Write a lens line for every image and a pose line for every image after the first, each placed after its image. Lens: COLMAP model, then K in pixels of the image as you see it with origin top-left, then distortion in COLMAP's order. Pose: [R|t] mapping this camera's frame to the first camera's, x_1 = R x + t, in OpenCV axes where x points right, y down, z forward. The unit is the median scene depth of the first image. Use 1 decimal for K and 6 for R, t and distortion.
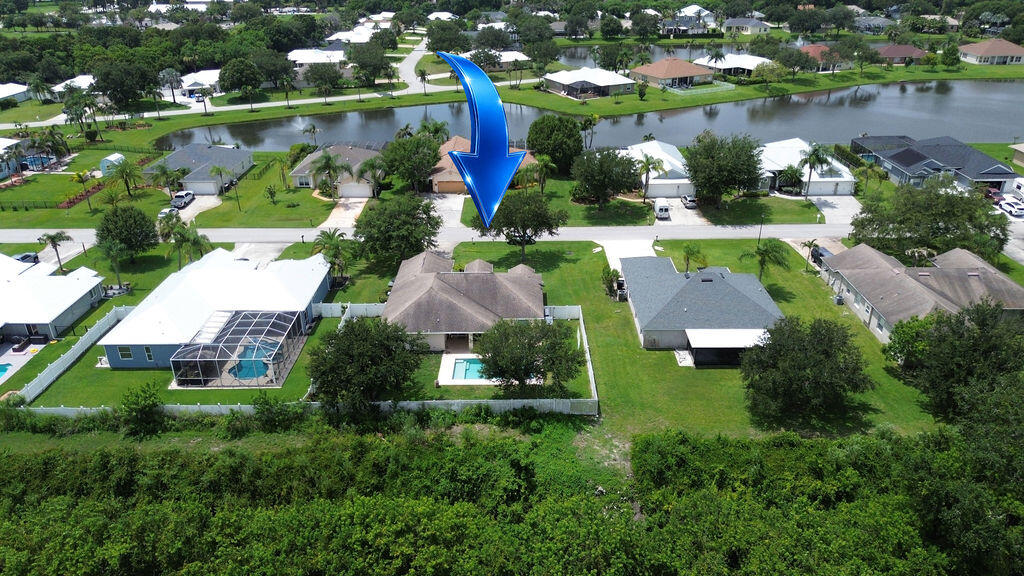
lens RADIAL K [[730.1, 0, 515.4], [0, 730.1, 290.1], [0, 0, 1]] dist [0.028887, -0.026006]
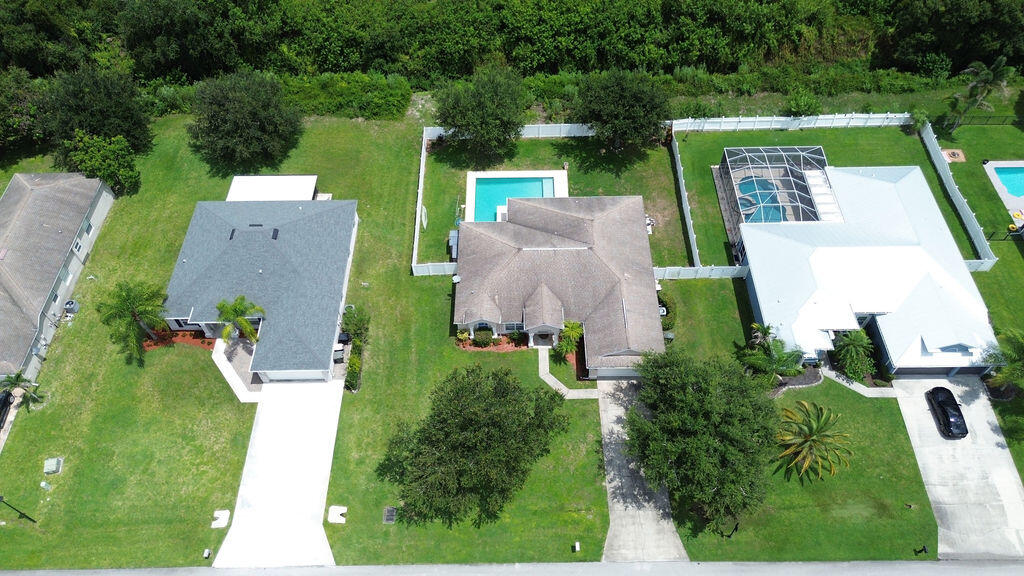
lens RADIAL K [[730.1, 0, 515.4], [0, 730.1, 290.1], [0, 0, 1]] dist [0.028887, -0.026006]
pose [[-0.999621, 0.024072, 0.013349, -0.035794], [0.017807, 0.195747, 0.980493, -0.757148], [0.020989, 0.980359, -0.196101, 1.174018]]
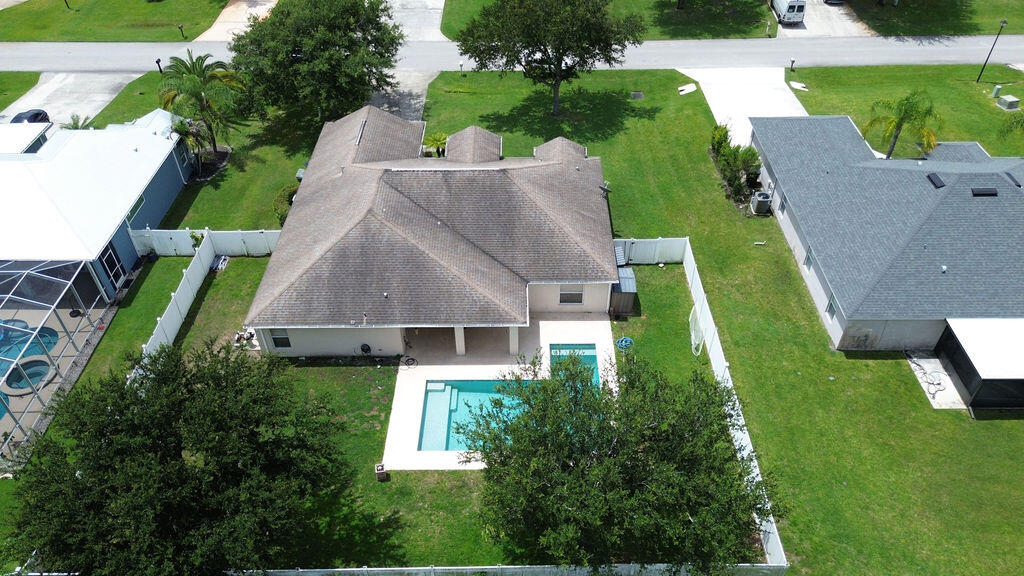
lens RADIAL K [[730.1, 0, 515.4], [0, 730.1, 290.1], [0, 0, 1]] dist [0.028887, -0.026006]
pose [[0.999990, -0.002132, 0.003829, -0.025819], [0.000988, 0.960876, 0.276979, -0.077242], [-0.004269, -0.276972, 0.960868, 0.523613]]
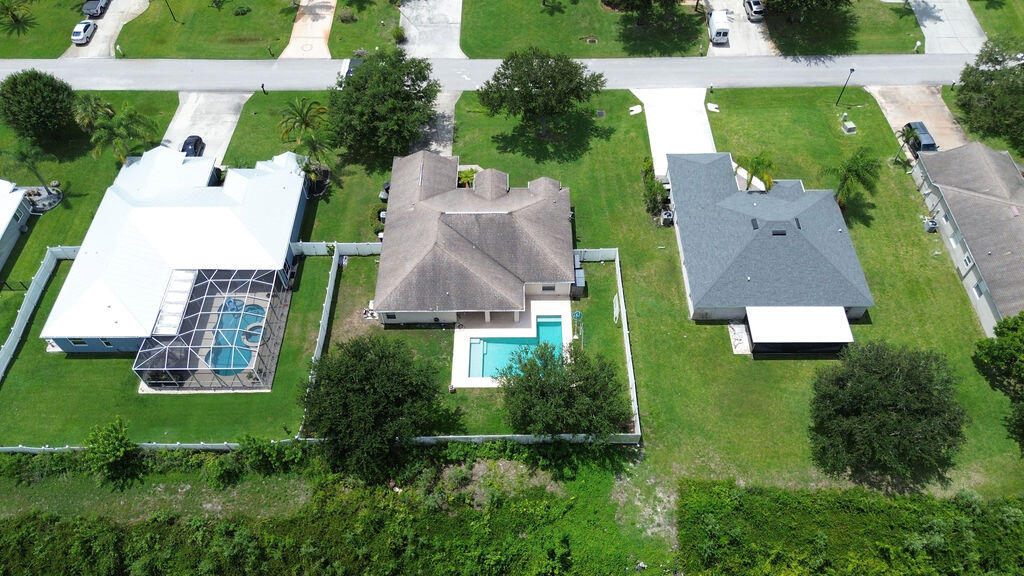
lens RADIAL K [[730.1, 0, 515.4], [0, 730.1, 290.1], [0, 0, 1]] dist [0.028887, -0.026006]
pose [[0.999960, -0.005718, 0.006918, -0.031740], [0.001782, 0.881937, 0.471364, -0.320452], [-0.008797, -0.471333, 0.881912, 0.250483]]
